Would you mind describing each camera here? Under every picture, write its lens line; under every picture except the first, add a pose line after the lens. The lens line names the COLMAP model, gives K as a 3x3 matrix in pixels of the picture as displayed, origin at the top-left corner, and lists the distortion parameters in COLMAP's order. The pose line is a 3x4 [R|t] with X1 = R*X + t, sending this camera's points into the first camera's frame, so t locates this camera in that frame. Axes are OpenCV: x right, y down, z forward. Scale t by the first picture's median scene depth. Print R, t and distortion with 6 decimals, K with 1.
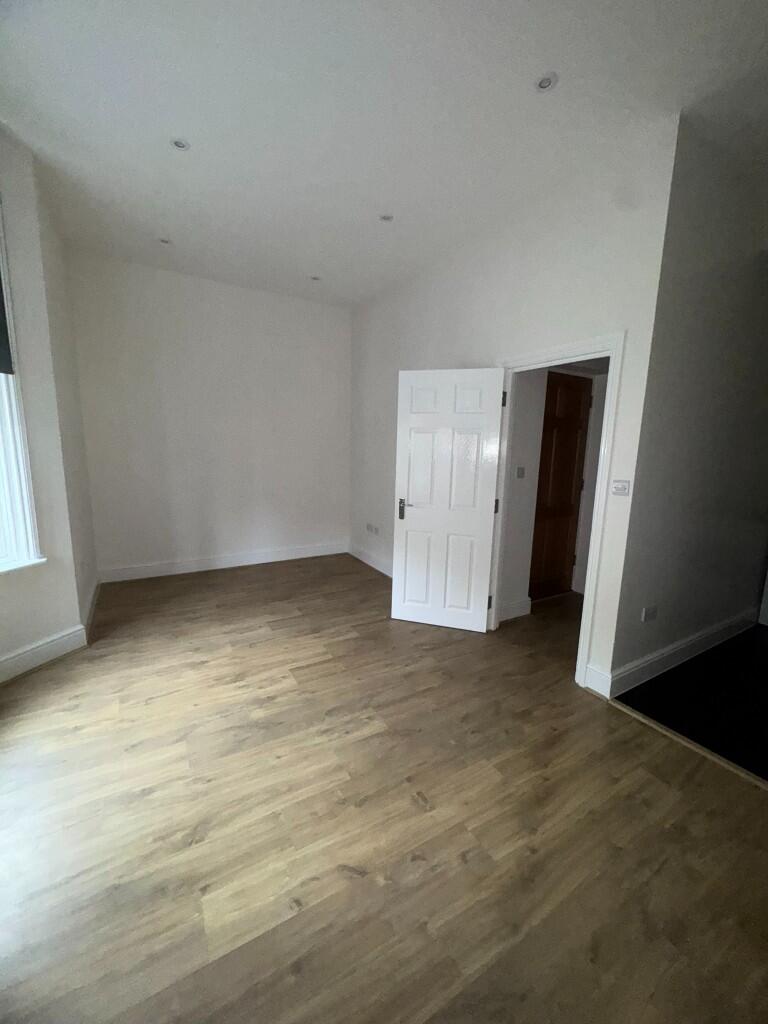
lens RADIAL K [[409.4, 0, 377.5], [0, 409.4, 509.1], [0, 0, 1]] dist [-0.001124, 0.000149]
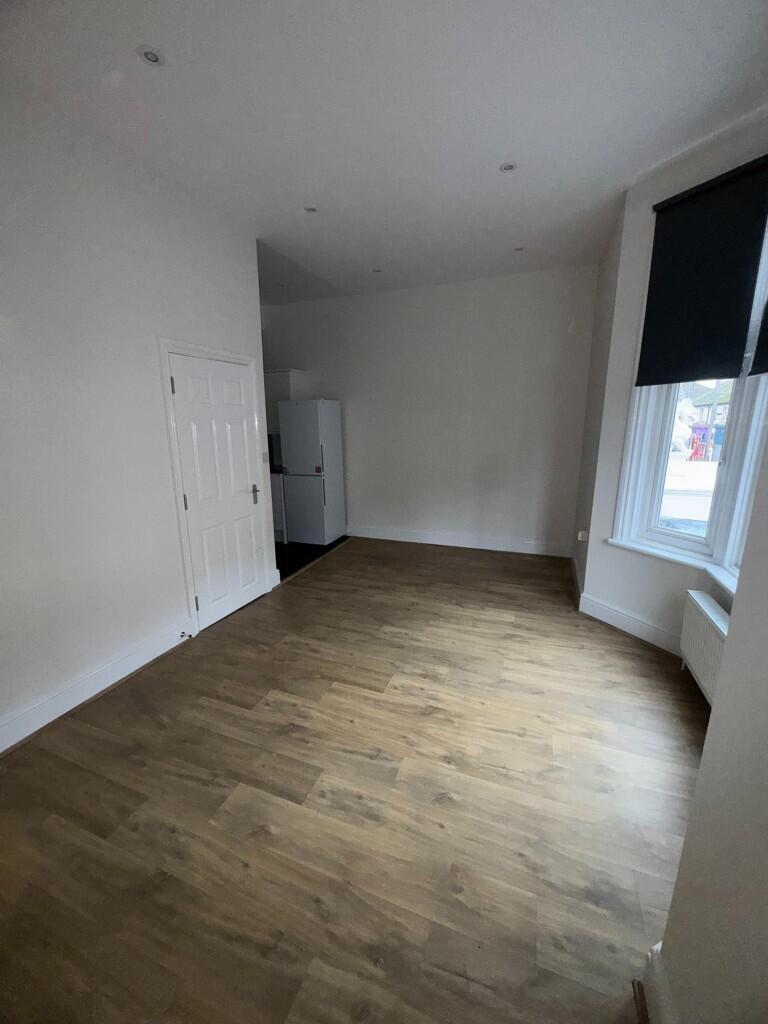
lens RADIAL K [[409.4, 0, 382.9], [0, 409.4, 515.0], [0, 0, 1]] dist [-0.001124, 0.000149]
pose [[-0.631192, -0.193150, 0.751192, -0.944609], [0.106006, 0.937927, 0.330237, -0.324794], [-0.768349, 0.288074, -0.571536, 1.605283]]
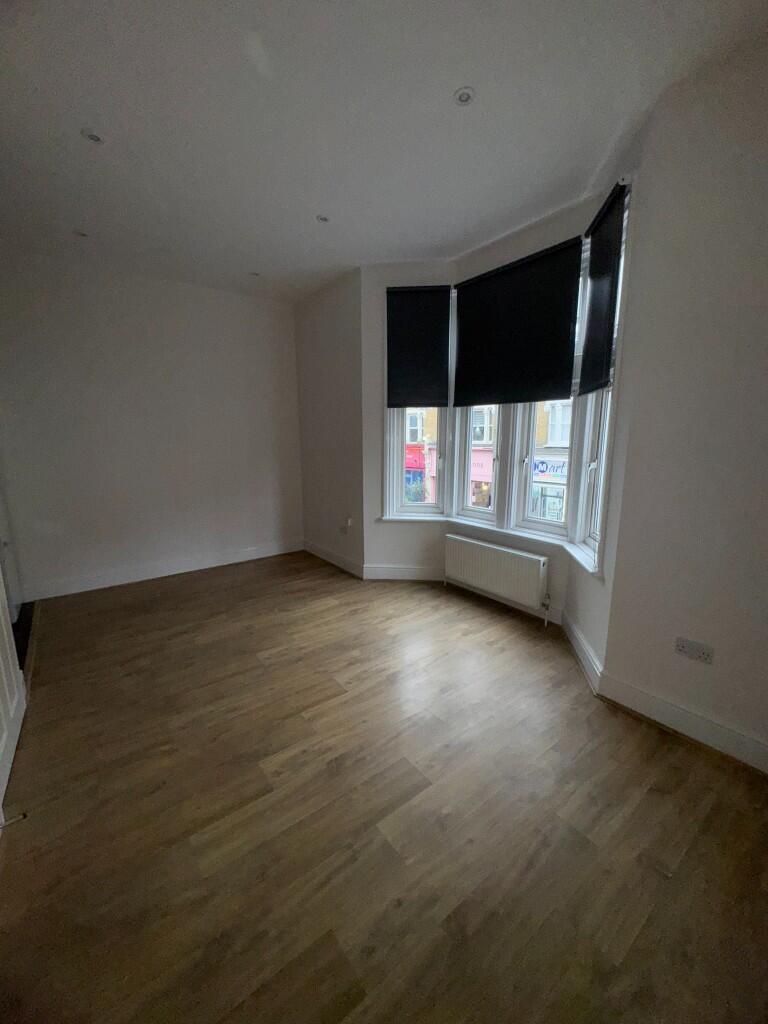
lens RADIAL K [[409.4, 0, 388.4], [0, 409.4, 515.1], [0, 0, 1]] dist [-0.001124, 0.000149]
pose [[-0.989787, 0.004158, -0.142490, -0.200475], [-0.043073, 0.944128, 0.326753, -0.340502], [0.135888, 0.329554, -0.934307, 1.998096]]
